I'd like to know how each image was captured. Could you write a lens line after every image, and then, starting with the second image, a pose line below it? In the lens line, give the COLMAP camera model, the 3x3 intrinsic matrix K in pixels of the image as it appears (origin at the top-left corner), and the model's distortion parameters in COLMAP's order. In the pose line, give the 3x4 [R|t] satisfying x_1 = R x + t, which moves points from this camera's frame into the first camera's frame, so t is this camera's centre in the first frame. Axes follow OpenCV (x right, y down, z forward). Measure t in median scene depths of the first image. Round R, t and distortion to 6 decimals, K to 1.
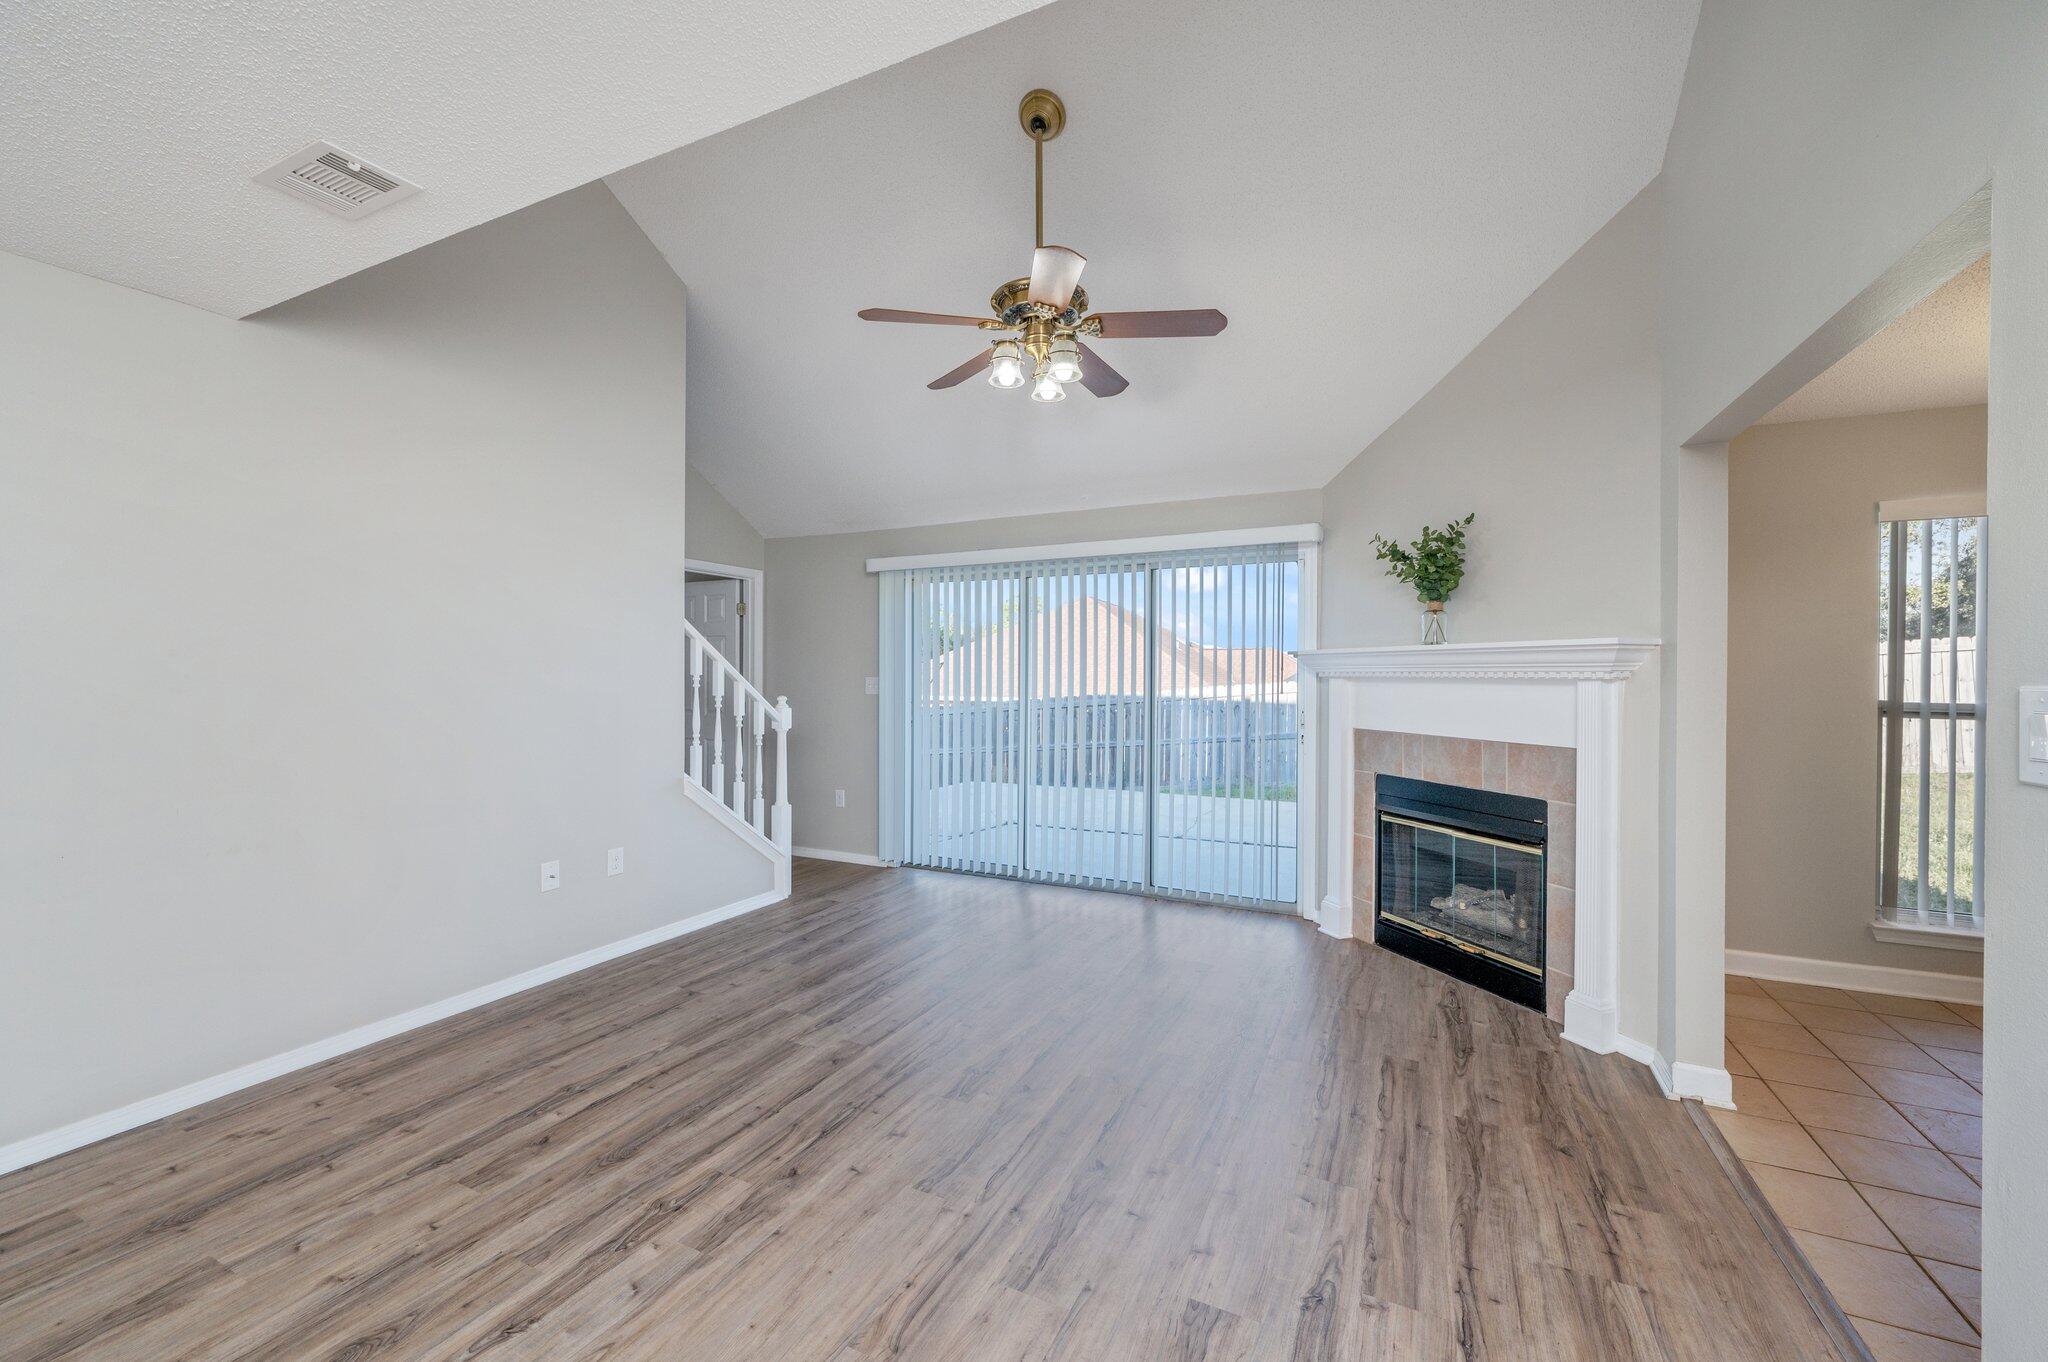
lens RADIAL K [[815.8, 0, 1021.5], [0, 815.8, 693.6], [0, 0, 1]] dist [-0.001343, -0.000272]
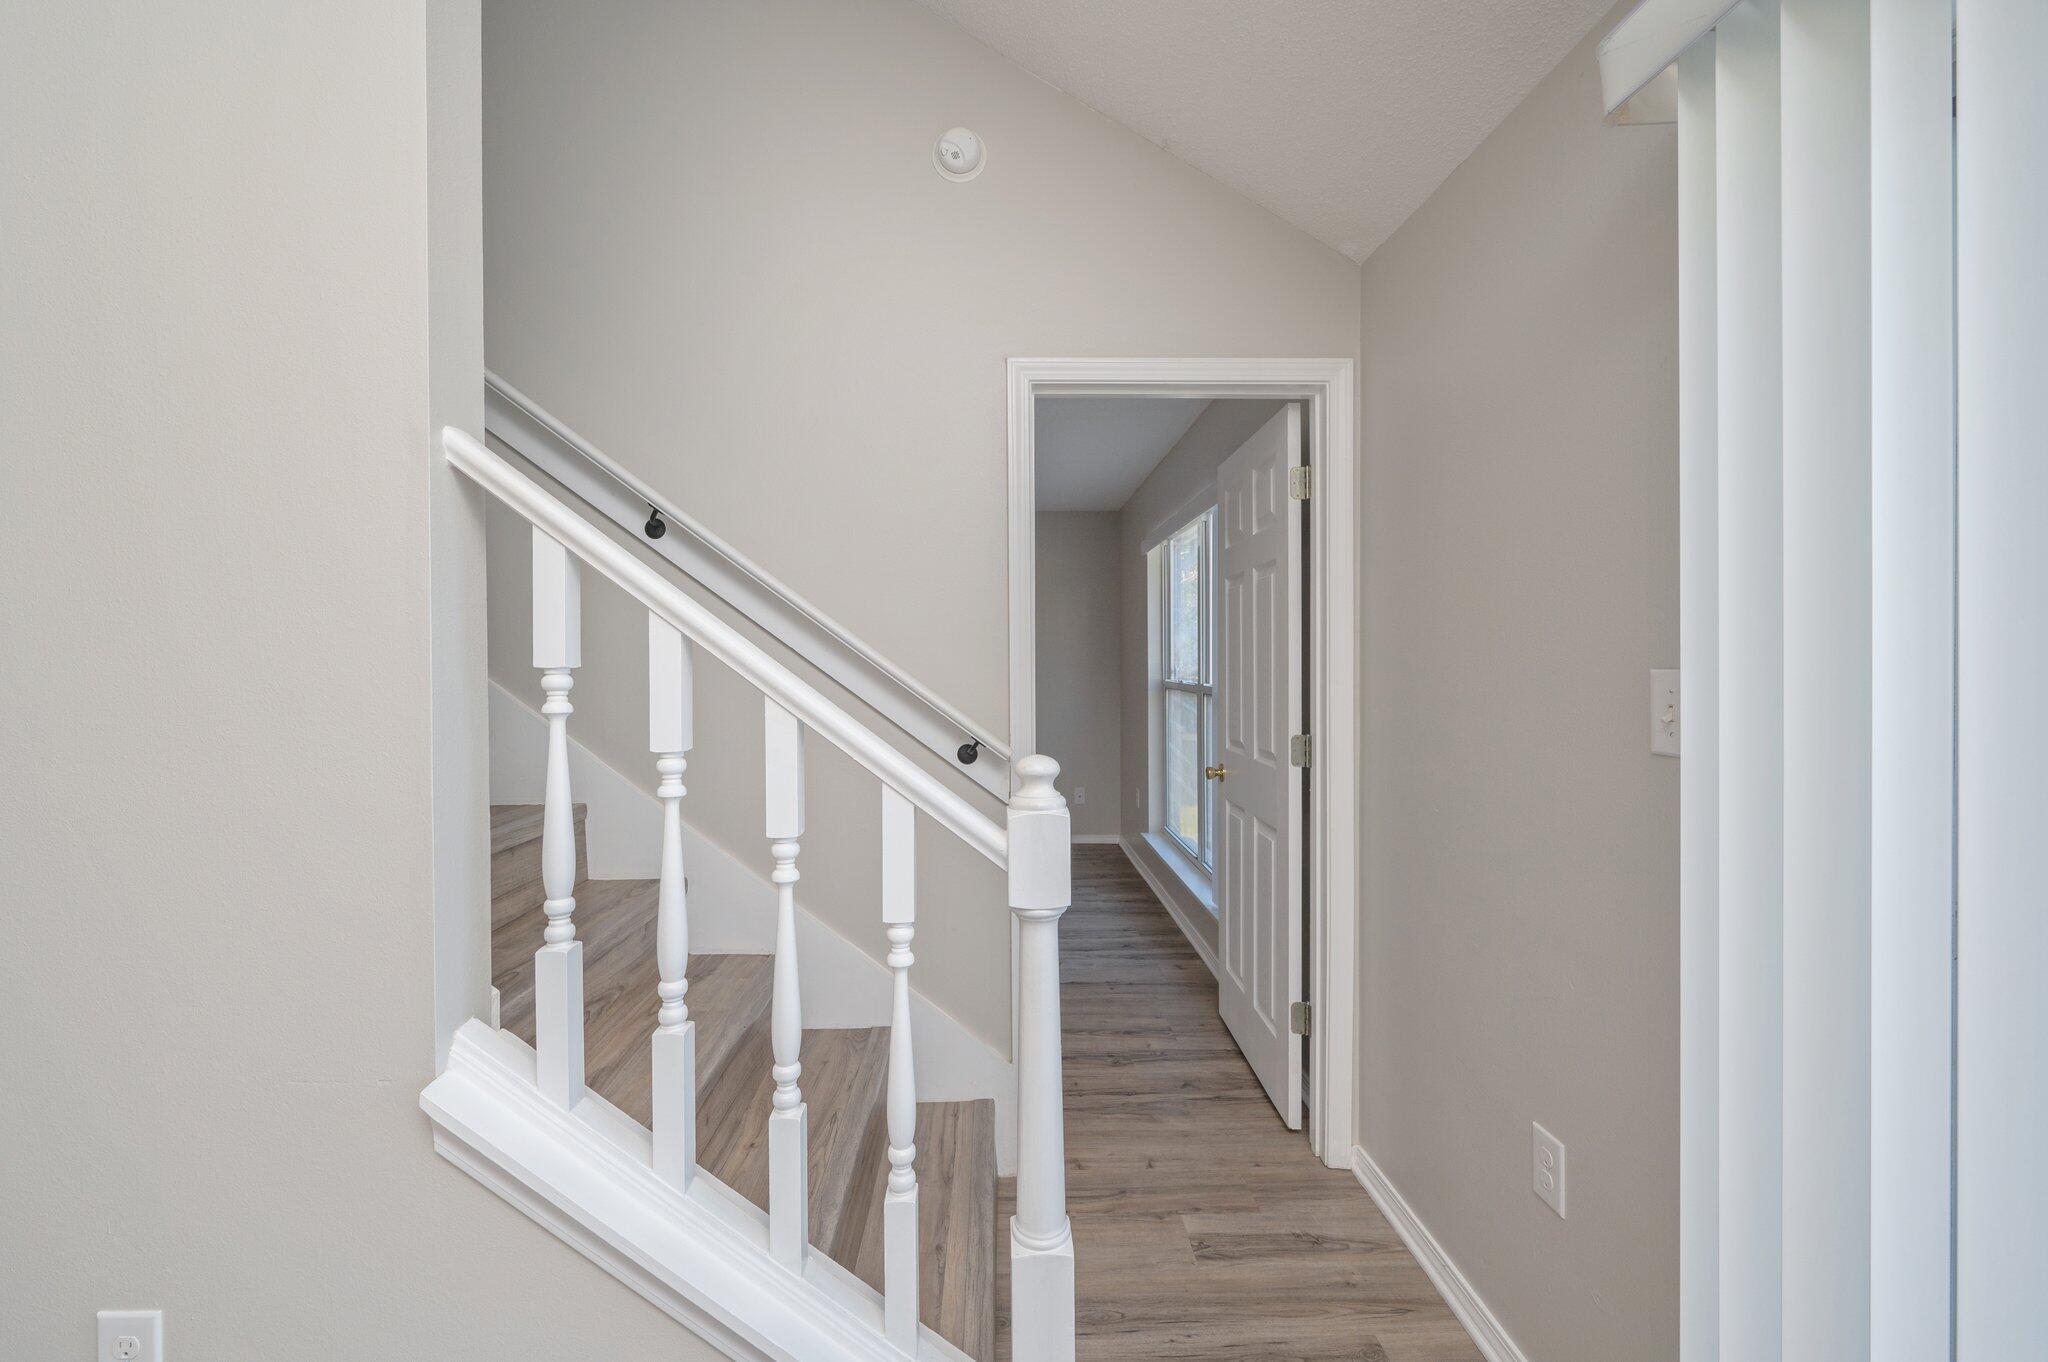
lens RADIAL K [[805.6, 0, 1024.0], [0, 805.6, 681.0], [0, 0, 1]] dist [-0.000647, 0.000135]
pose [[0.468906, 0.010517, -0.883186, -0.156215], [-0.009150, 0.999933, 0.007050, -0.028801], [0.883201, 0.004776, 0.468971, 1.387107]]
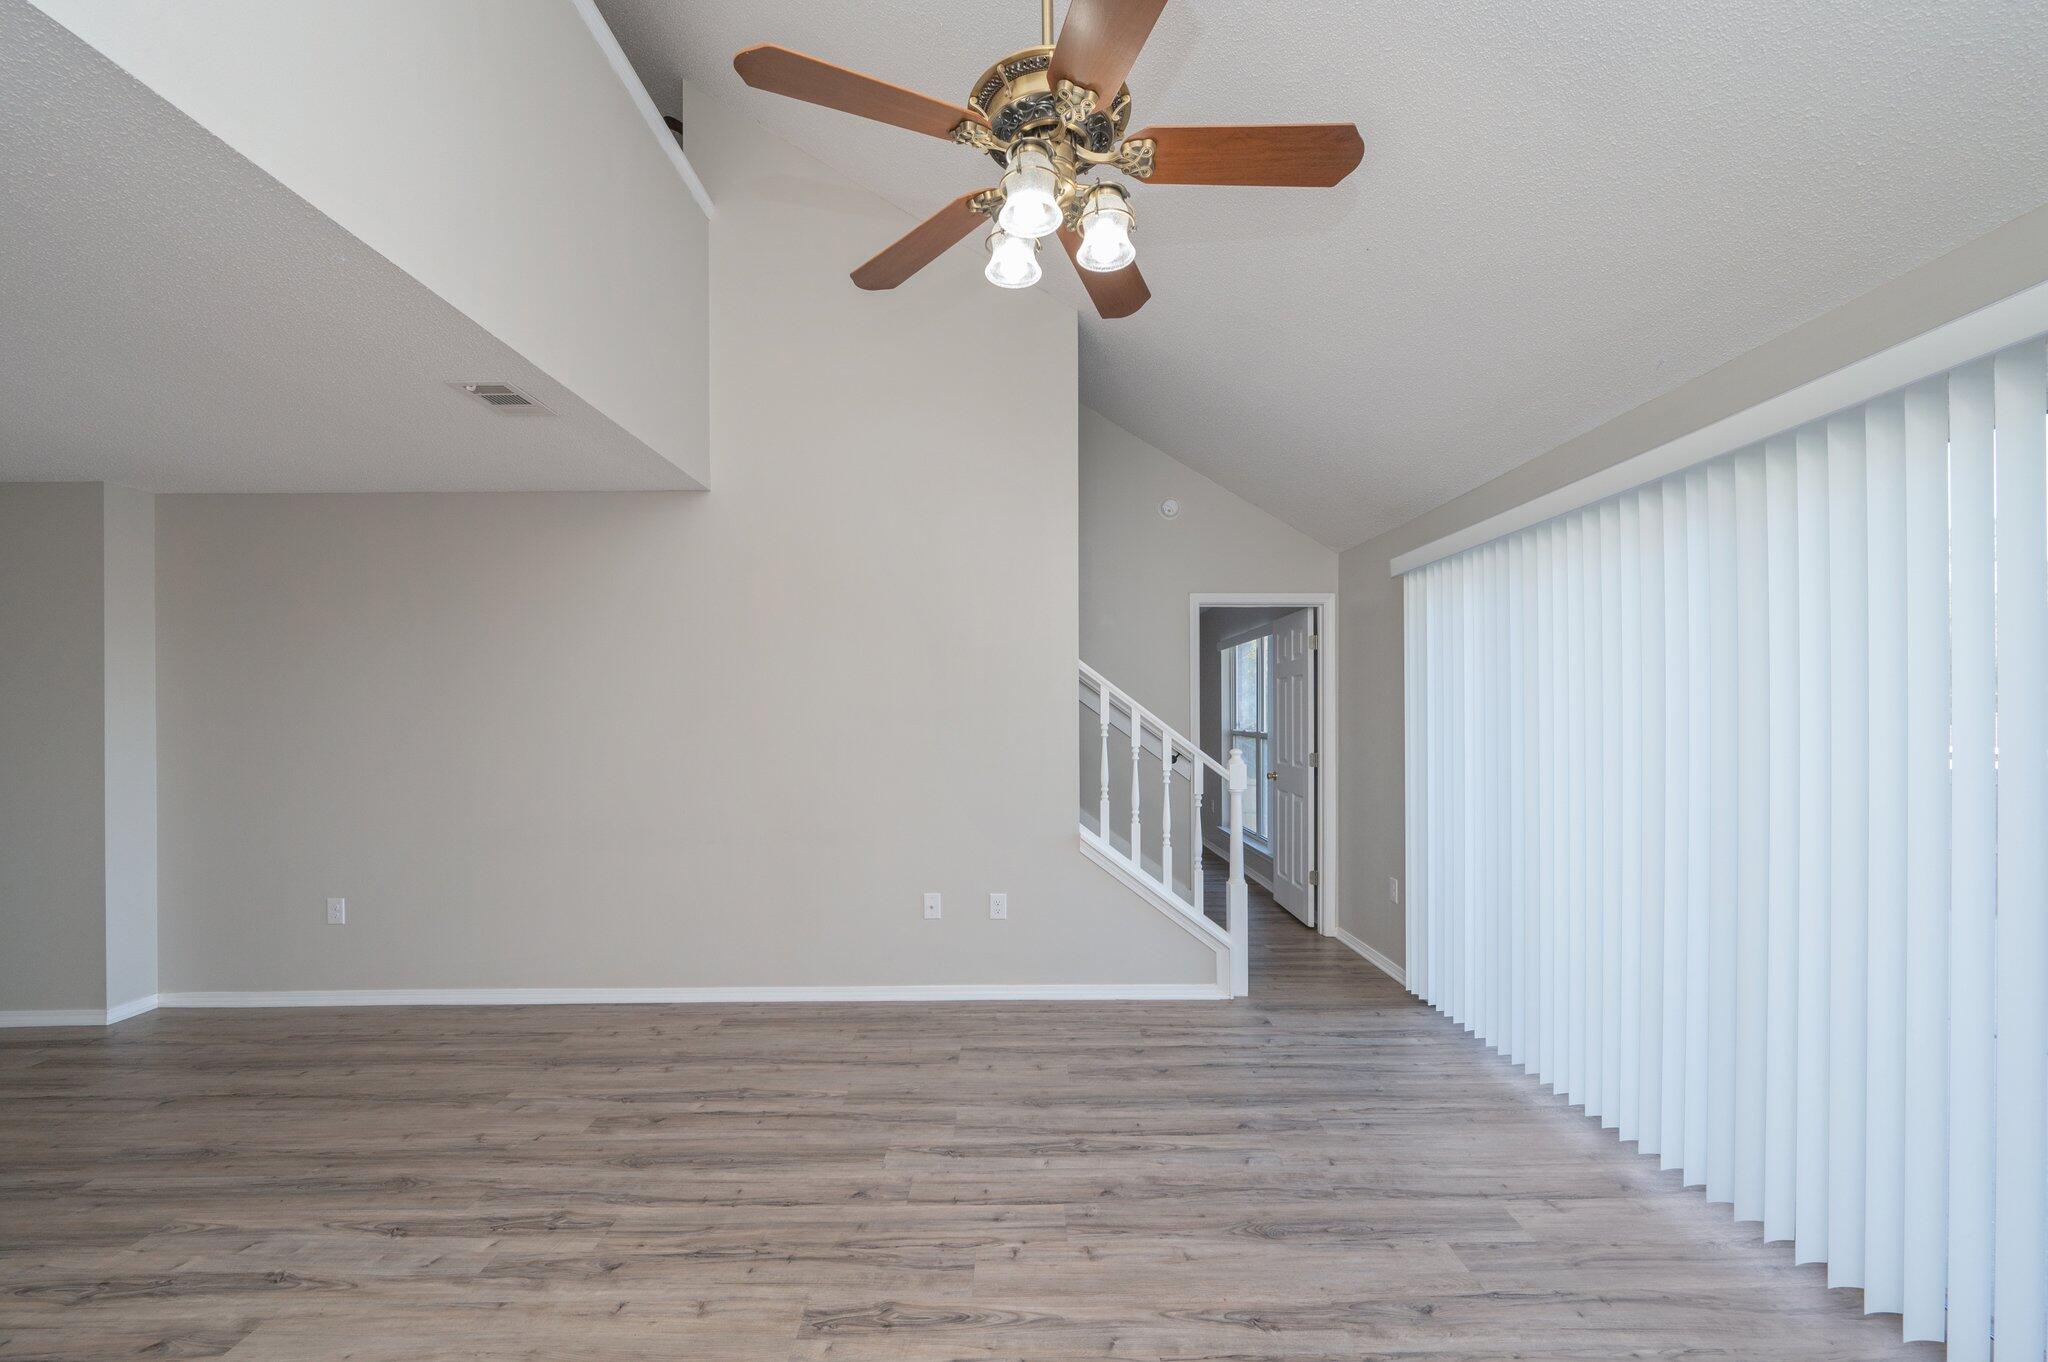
lens RADIAL K [[815.7, 0, 1019.5], [0, 815.7, 718.7], [0, 0, 1]] dist [-0.001809, -0.000159]
pose [[0.442674, -0.000911, -0.896682, 0.528688], [-0.014129, 0.999868, -0.007991, -0.026657], [0.896571, 0.016207, 0.442603, 0.690512]]
